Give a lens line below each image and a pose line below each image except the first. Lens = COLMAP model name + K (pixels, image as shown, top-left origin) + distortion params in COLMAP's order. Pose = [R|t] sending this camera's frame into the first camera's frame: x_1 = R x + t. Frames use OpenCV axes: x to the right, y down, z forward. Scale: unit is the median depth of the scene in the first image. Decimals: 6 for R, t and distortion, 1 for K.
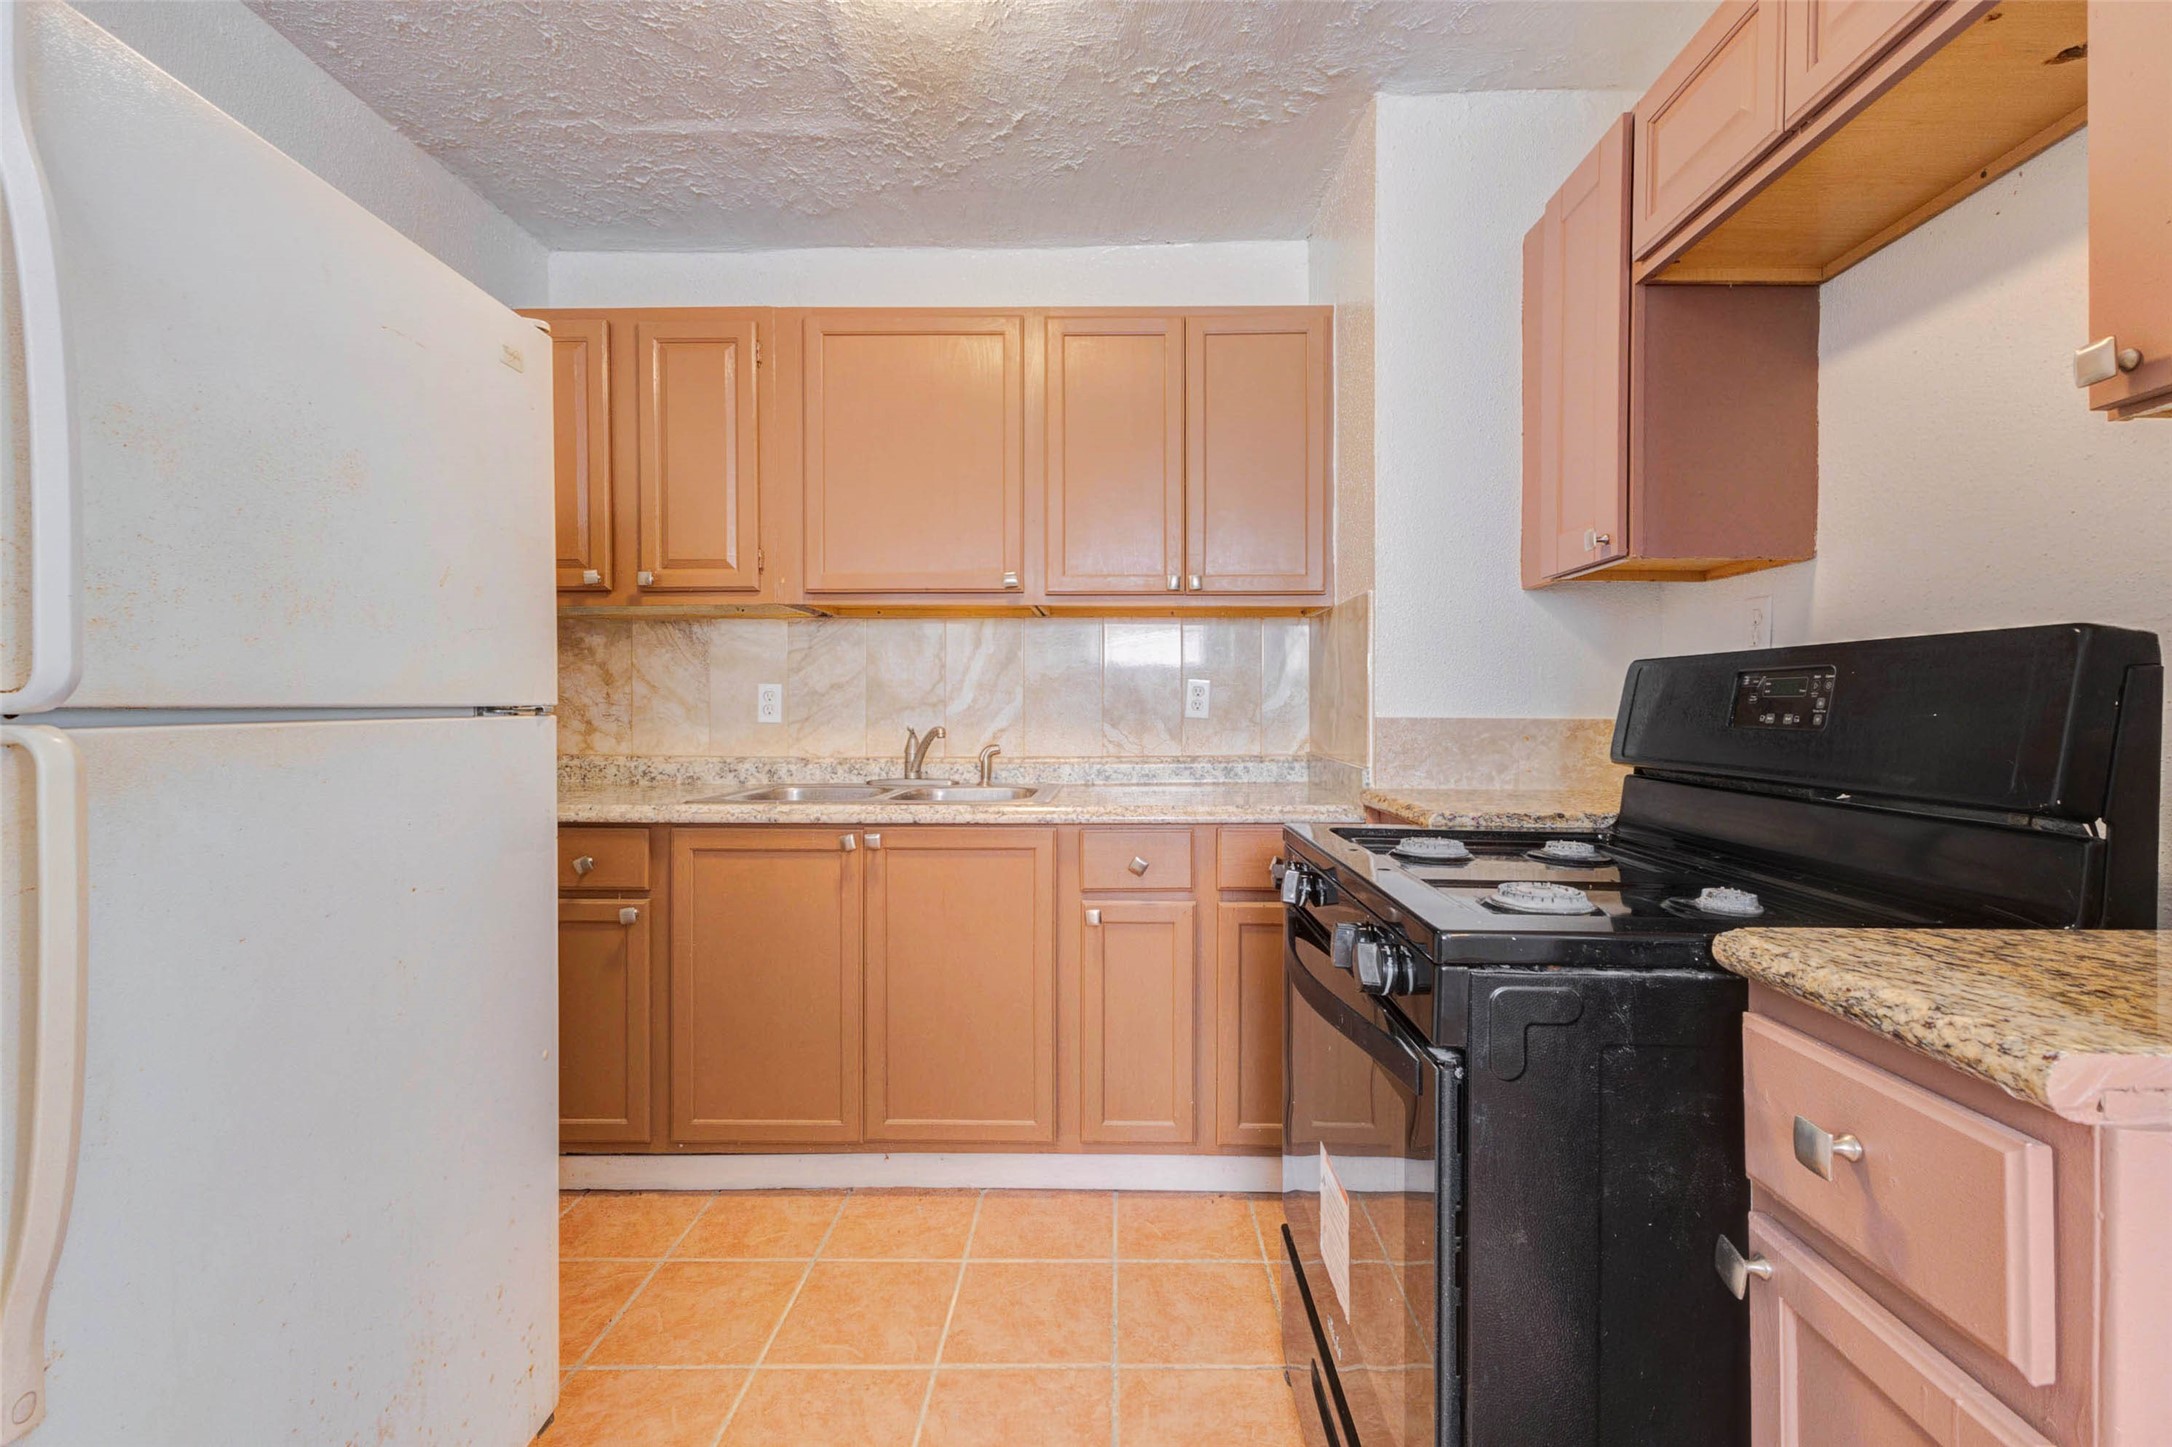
lens RADIAL K [[951.1, 0, 1084.9], [0, 951.1, 718.2], [0, 0, 1]] dist [0.013760, 0.000358]
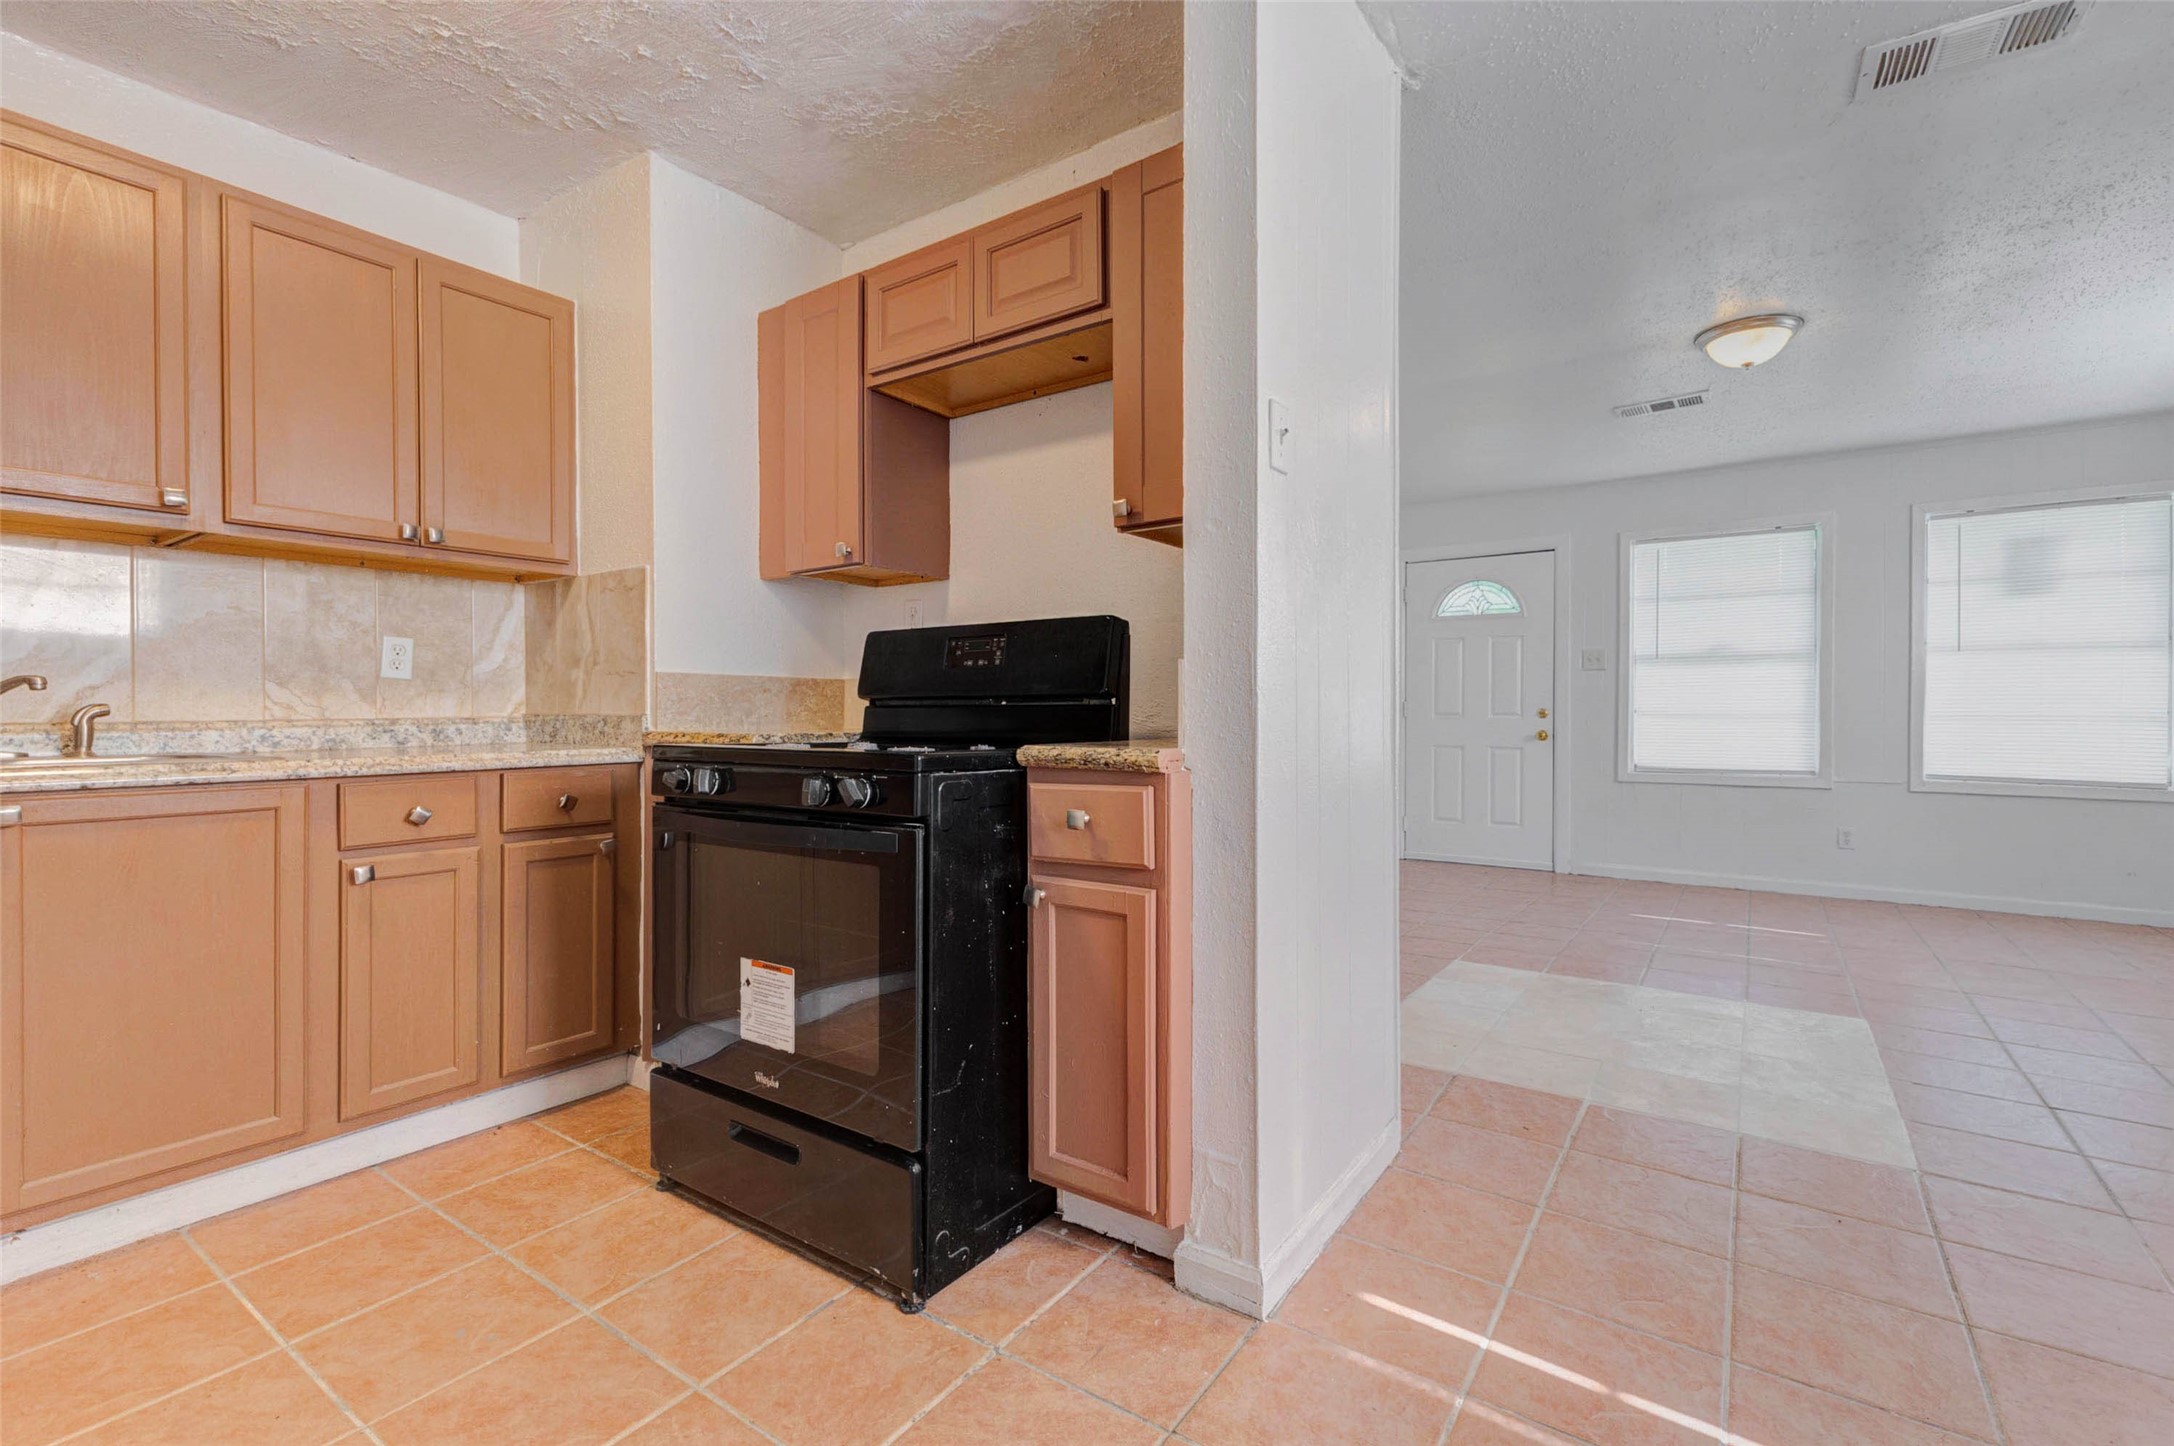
lens RADIAL K [[968.5, 0, 1030.1], [0, 968.5, 713.5], [0, 0, 1]] dist [0.002053, -0.000134]
pose [[0.610109, 0.004987, 0.792302, -0.349906], [0.001384, 0.999972, -0.007360, 0.057731], [-0.792316, 0.005587, 0.610085, -0.107971]]
